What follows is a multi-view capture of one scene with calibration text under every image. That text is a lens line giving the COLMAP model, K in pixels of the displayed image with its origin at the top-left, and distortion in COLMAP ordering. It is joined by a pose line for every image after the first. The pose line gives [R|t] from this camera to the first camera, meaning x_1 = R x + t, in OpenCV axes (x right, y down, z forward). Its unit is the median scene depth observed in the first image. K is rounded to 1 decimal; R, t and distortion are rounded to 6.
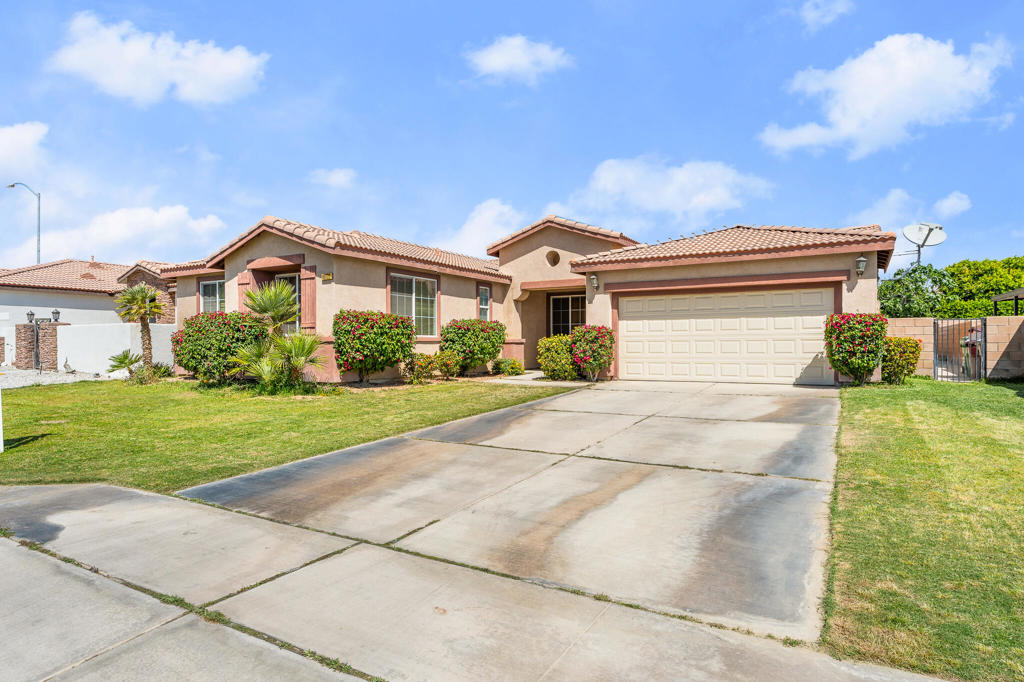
lens RADIAL K [[592.4, 0, 512.0], [0, 592.4, 341.0], [0, 0, 1]] dist [0.003264, 0.000317]
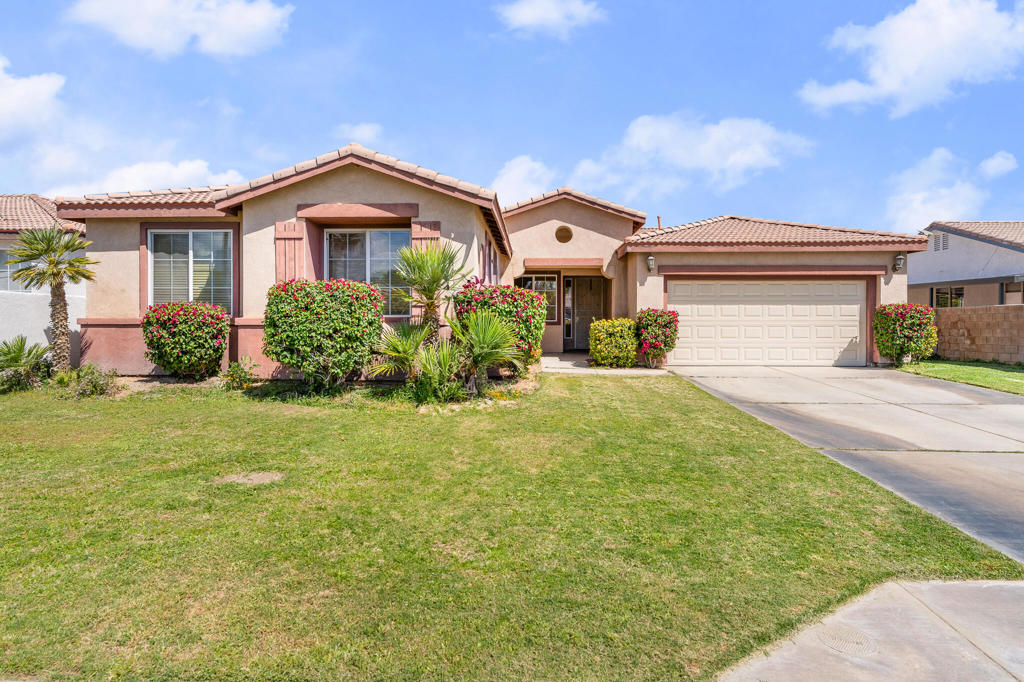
lens RADIAL K [[594.9, 0, 513.3], [0, 594.9, 323.8], [0, 0, 1]] dist [-0.001423, -0.000205]
pose [[0.883788, 0.006302, 0.467845, -0.541041], [-0.008793, 0.999956, 0.003142, -0.003830], [-0.467805, -0.006890, 0.883805, 0.280676]]
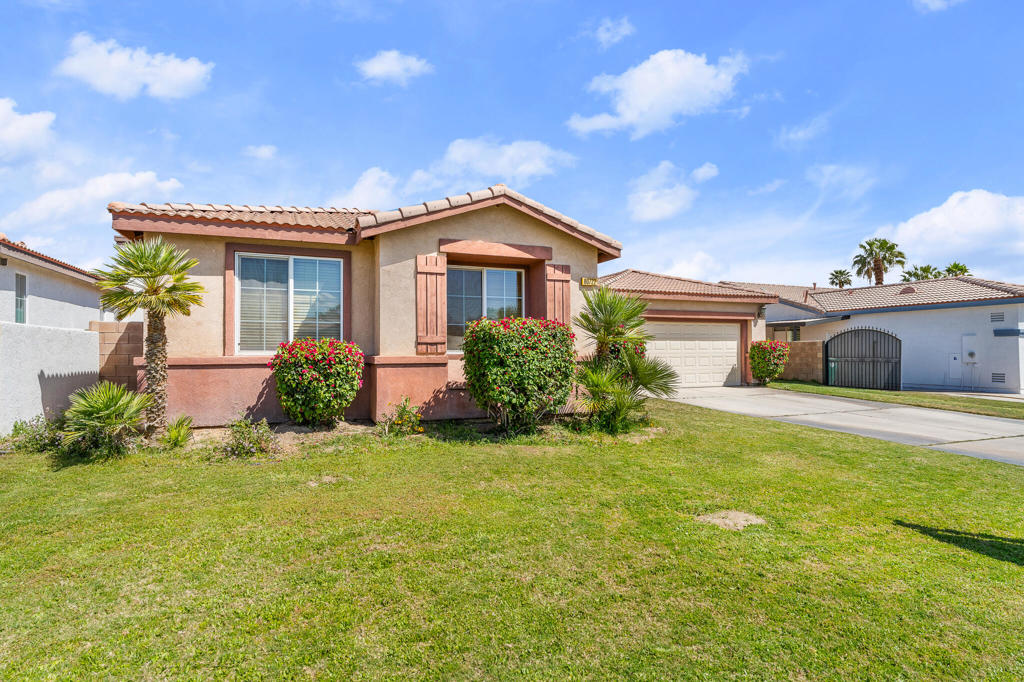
lens RADIAL K [[522.1, 0, 512.0], [0, 522.1, 341.0], [0, 0, 1]] dist [-0.000517, 0.000018]
pose [[0.611531, 0.019162, 0.790988, -0.846270], [-0.003366, 0.999761, -0.021616, -0.010051], [-0.791213, 0.010556, 0.611449, 0.578701]]
